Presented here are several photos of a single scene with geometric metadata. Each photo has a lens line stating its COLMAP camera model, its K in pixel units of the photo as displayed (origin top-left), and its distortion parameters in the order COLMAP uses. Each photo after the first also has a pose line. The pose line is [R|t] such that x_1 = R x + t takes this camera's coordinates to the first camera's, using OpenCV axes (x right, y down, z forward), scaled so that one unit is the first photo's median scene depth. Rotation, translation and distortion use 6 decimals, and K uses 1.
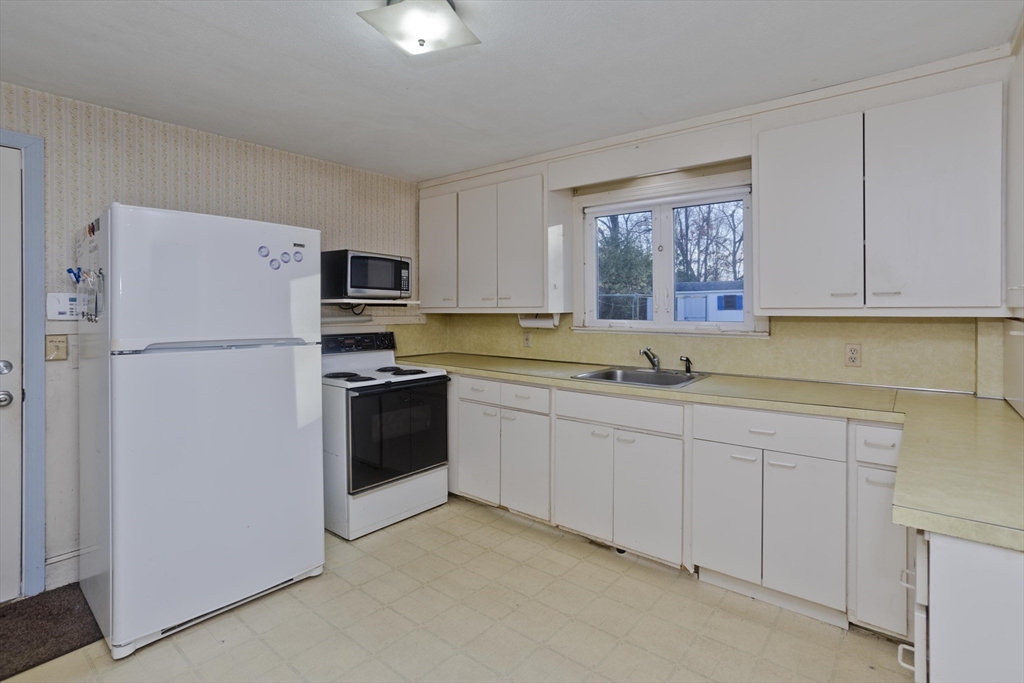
lens RADIAL K [[503.6, 0, 526.3], [0, 503.6, 308.3], [0, 0, 1]] dist [-0.022109, 0.009326]
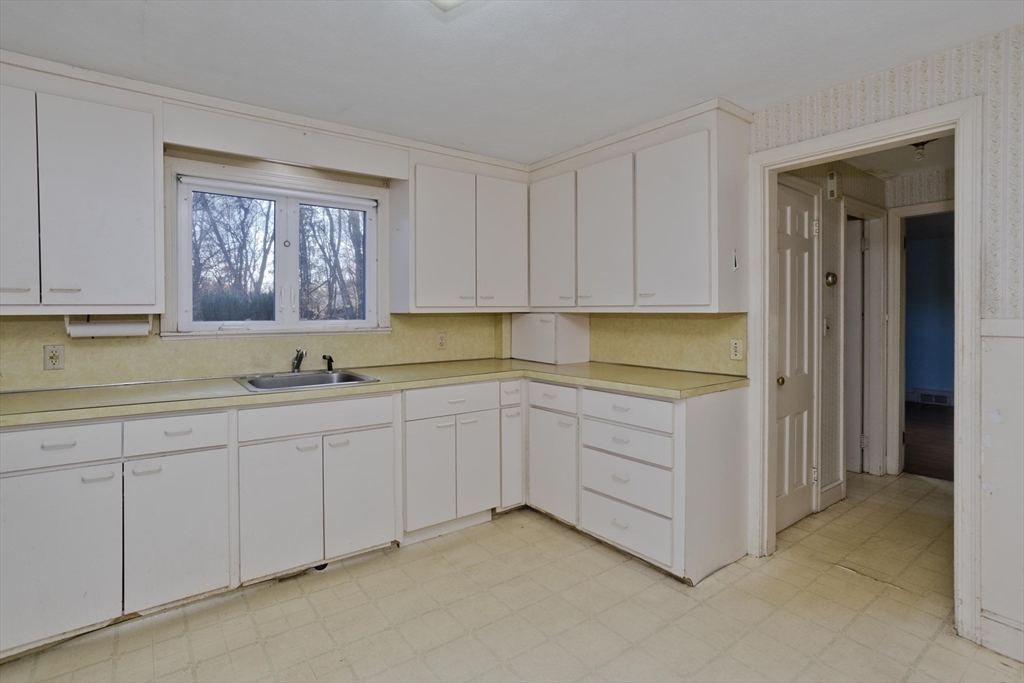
lens RADIAL K [[503.6, 0, 501.7], [0, 503.6, 311.0], [0, 0, 1]] dist [-0.022109, 0.009326]
pose [[0.265766, -0.002307, 0.964035, -0.591398], [0.002735, 0.999995, 0.001639, 0.007044], [-0.964034, 0.002201, 0.265771, 0.410819]]
